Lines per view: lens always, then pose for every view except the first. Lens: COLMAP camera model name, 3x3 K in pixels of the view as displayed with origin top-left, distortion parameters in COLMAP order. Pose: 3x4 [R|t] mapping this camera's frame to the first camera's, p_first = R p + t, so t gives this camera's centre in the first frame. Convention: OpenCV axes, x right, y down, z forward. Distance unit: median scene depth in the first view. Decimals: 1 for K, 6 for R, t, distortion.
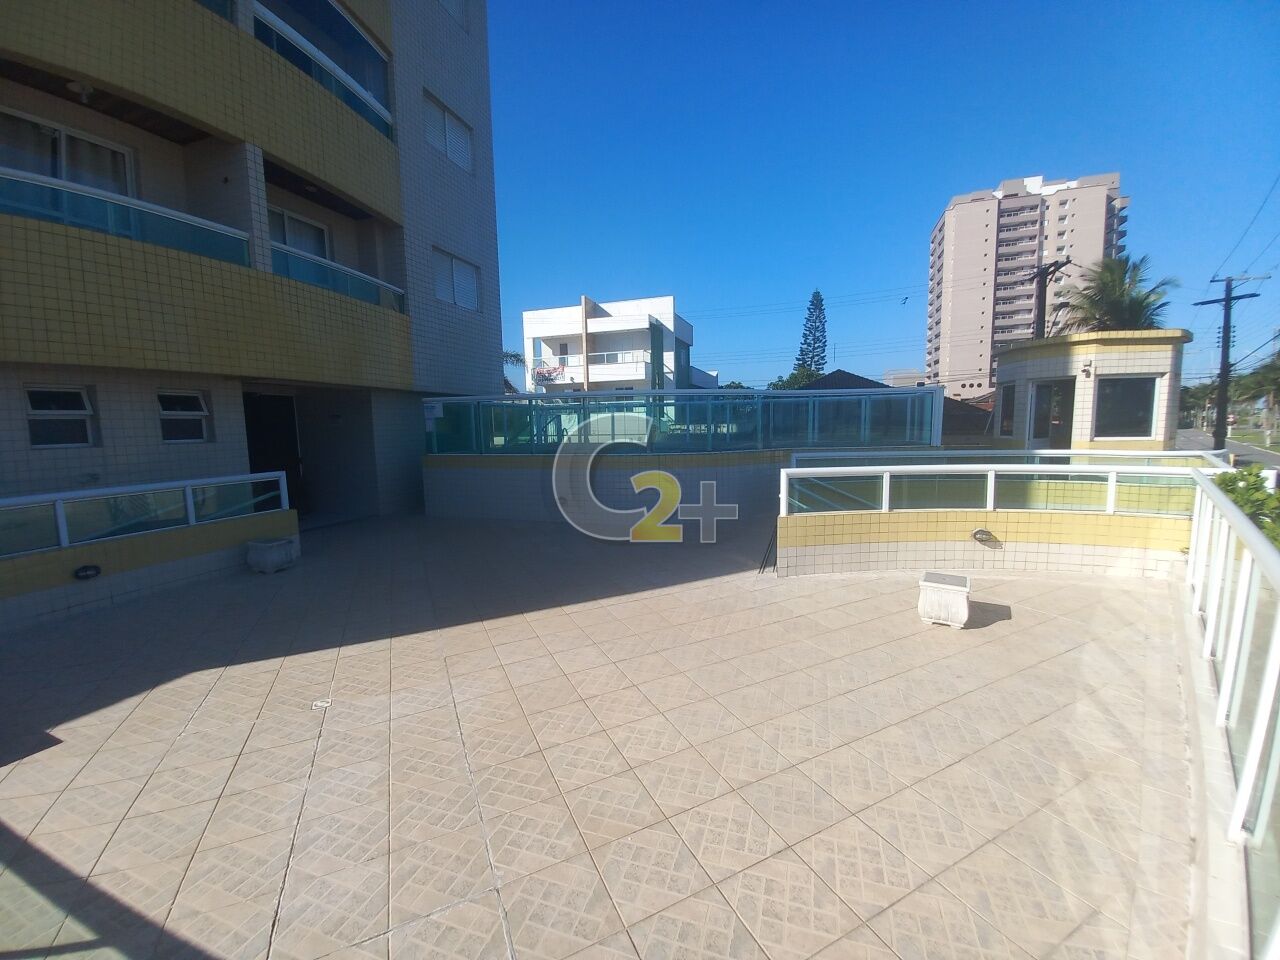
lens RADIAL K [[510.0, 0, 641.3], [0, 510.0, 473.3], [0, 0, 1]] dist [-0.008863, -0.000342]
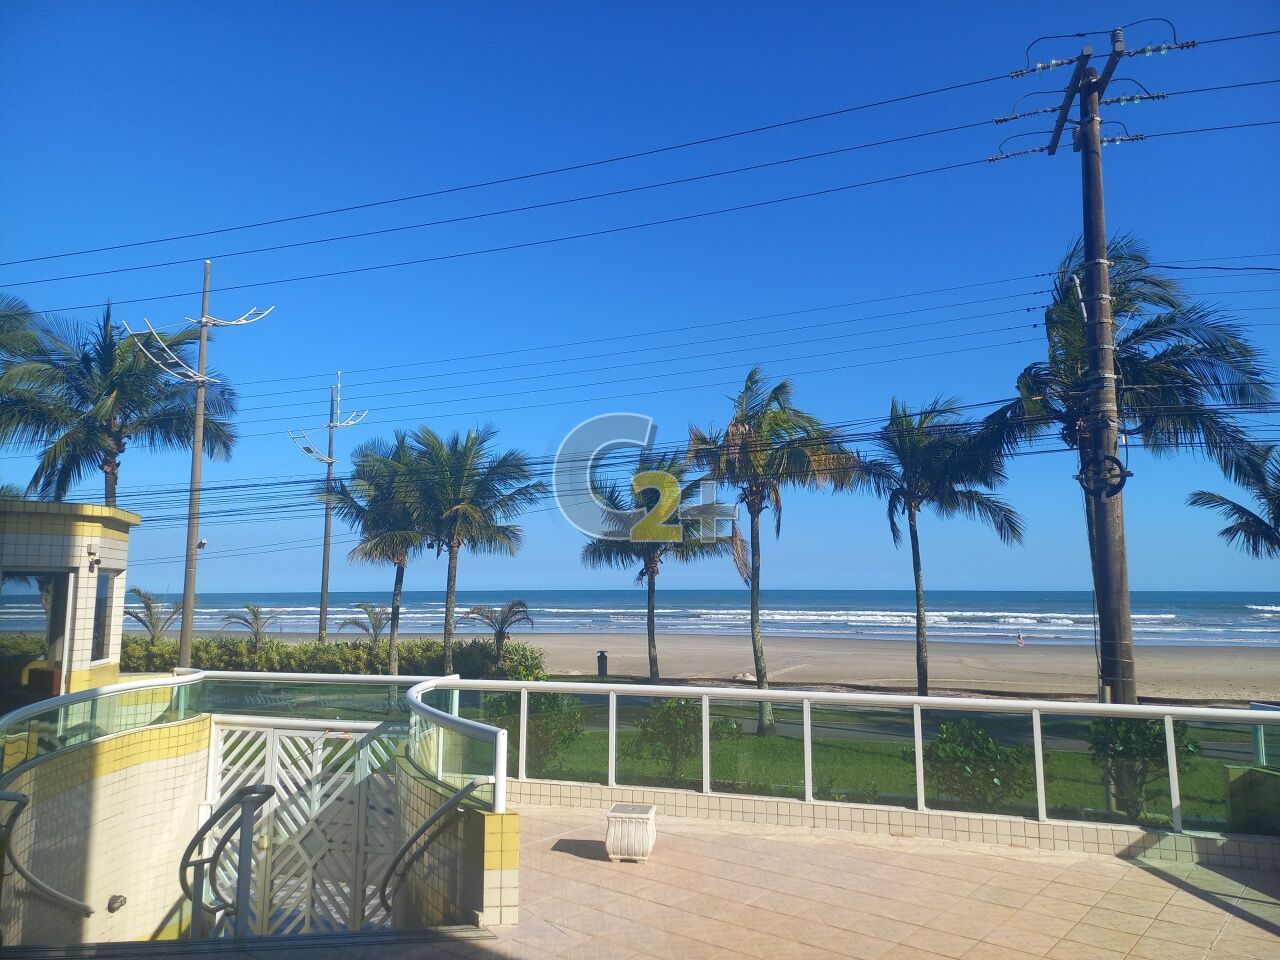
lens RADIAL K [[933.0, 0, 648.5], [0, 933.0, 479.5], [0, 0, 1]] dist [0.073664, -0.050654]
pose [[-0.425347, 0.125694, 0.896260, -0.554378], [0.099255, 0.990814, -0.091850, -0.121264], [-0.899571, 0.049891, -0.433915, 0.873922]]
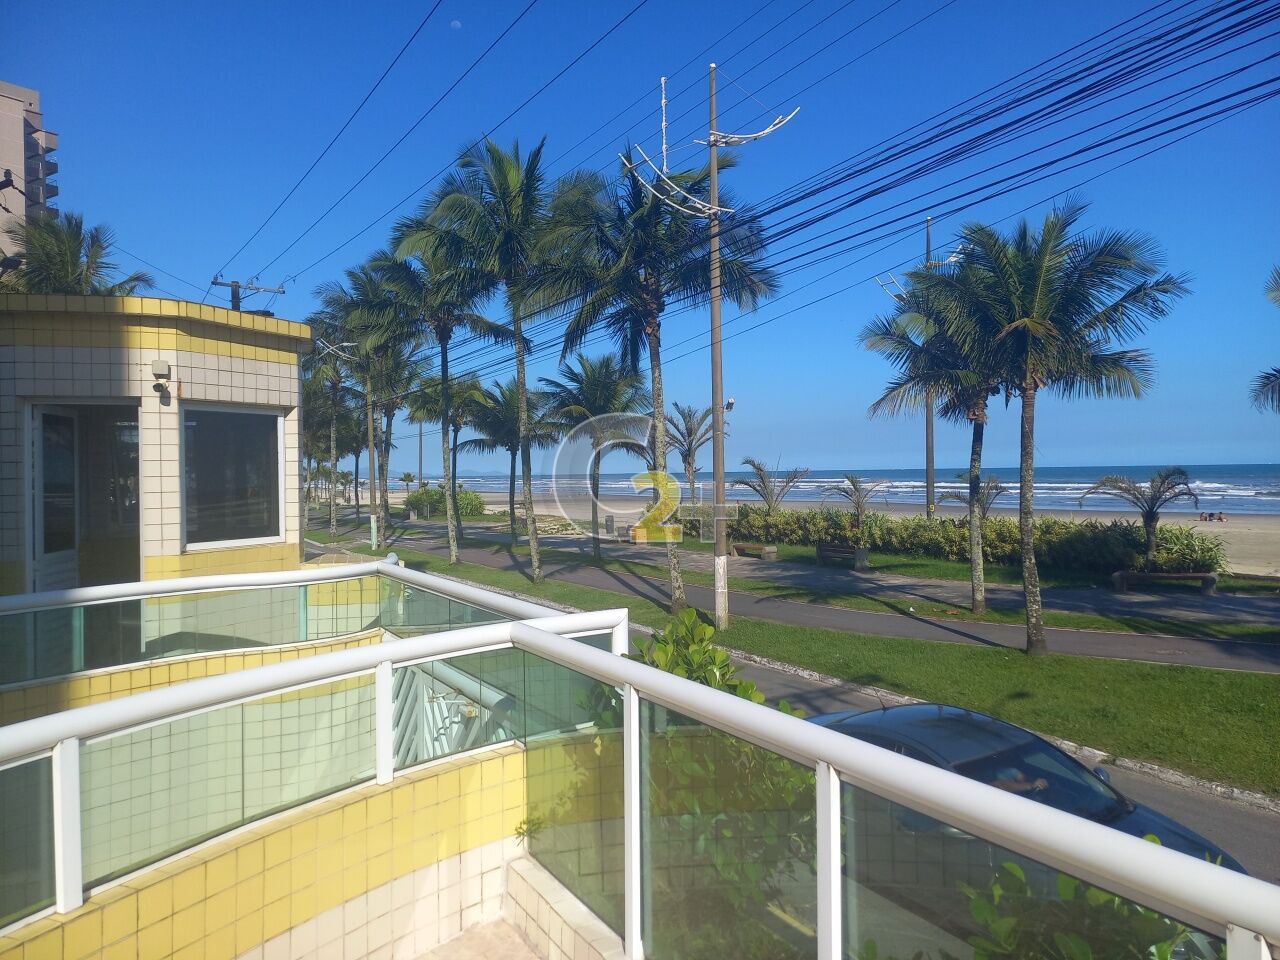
lens RADIAL K [[933.0, 0, 652.4], [0, 933.0, 474.9], [0, 0, 1]] dist [0.073664, -0.050654]
pose [[0.258587, 0.011757, 0.965916, 0.220121], [0.104950, 0.993665, -0.040191, -0.055406], [-0.960270, 0.111766, 0.255715, 0.409481]]
